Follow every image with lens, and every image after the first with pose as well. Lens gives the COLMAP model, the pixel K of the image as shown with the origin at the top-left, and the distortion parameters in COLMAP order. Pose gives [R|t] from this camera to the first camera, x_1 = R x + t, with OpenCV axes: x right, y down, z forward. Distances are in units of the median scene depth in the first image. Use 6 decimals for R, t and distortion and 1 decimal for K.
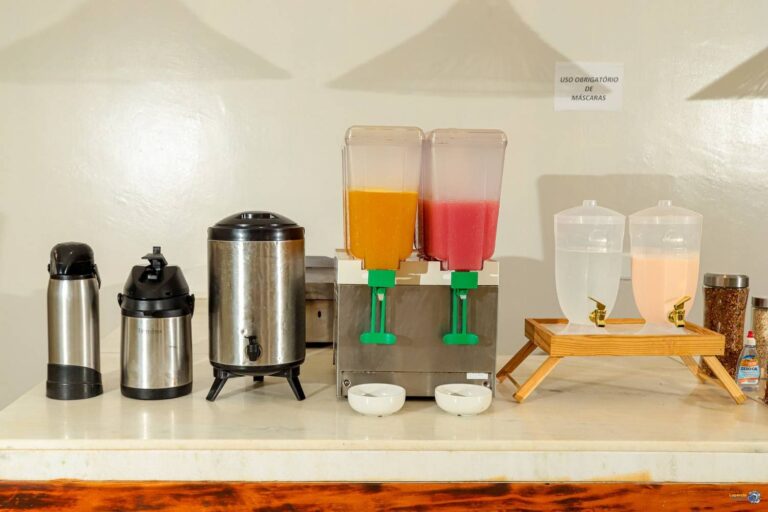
lens RADIAL K [[804.8, 0, 384.0], [0, 804.8, 256.0], [0, 0, 1]] dist [0.009420, 0.014353]
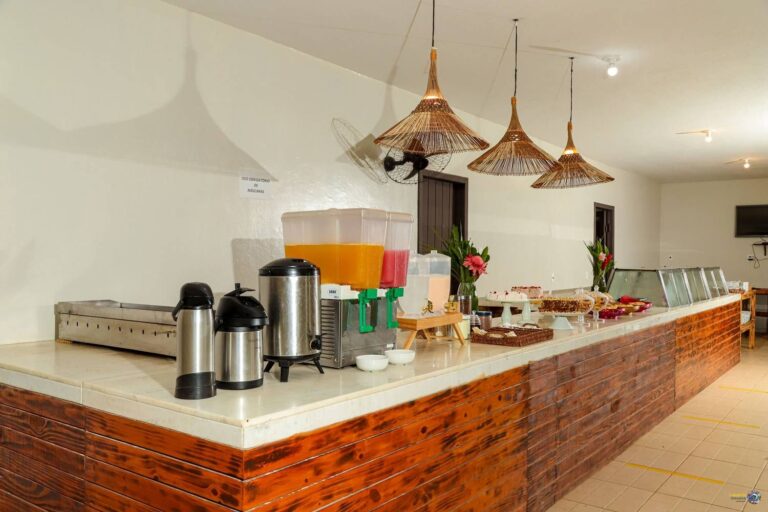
lens RADIAL K [[630.8, 0, 384.0], [0, 630.8, 256.0], [0, 0, 1]] dist [-0.034562, -0.000403]
pose [[0.632604, -0.007454, 0.774440, -0.995145], [0.054075, 0.997938, -0.034567, -0.005615], [-0.772586, 0.063745, 0.631703, 0.090286]]
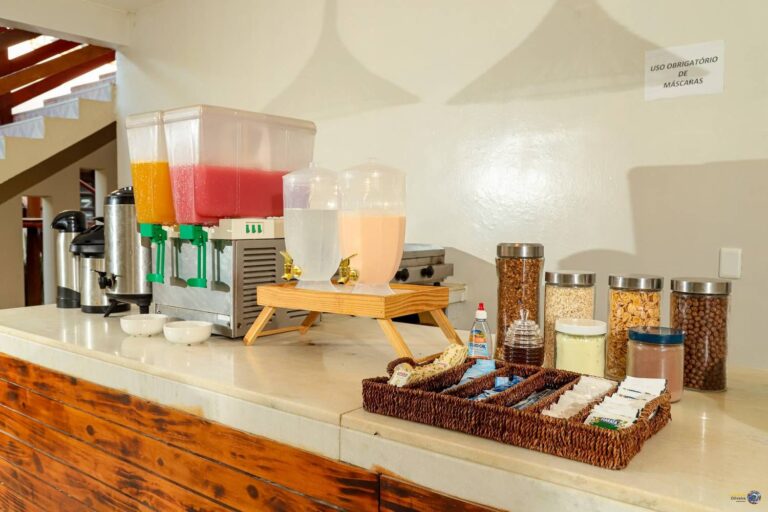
lens RADIAL K [[630.8, 0, 384.0], [0, 630.8, 256.0], [0, 0, 1]] dist [-0.034562, -0.000403]
pose [[0.775956, 0.027003, -0.630209, 0.857674], [-0.048527, 0.998678, -0.016960, 0.064264], [0.628917, 0.043742, 0.776241, 0.435630]]
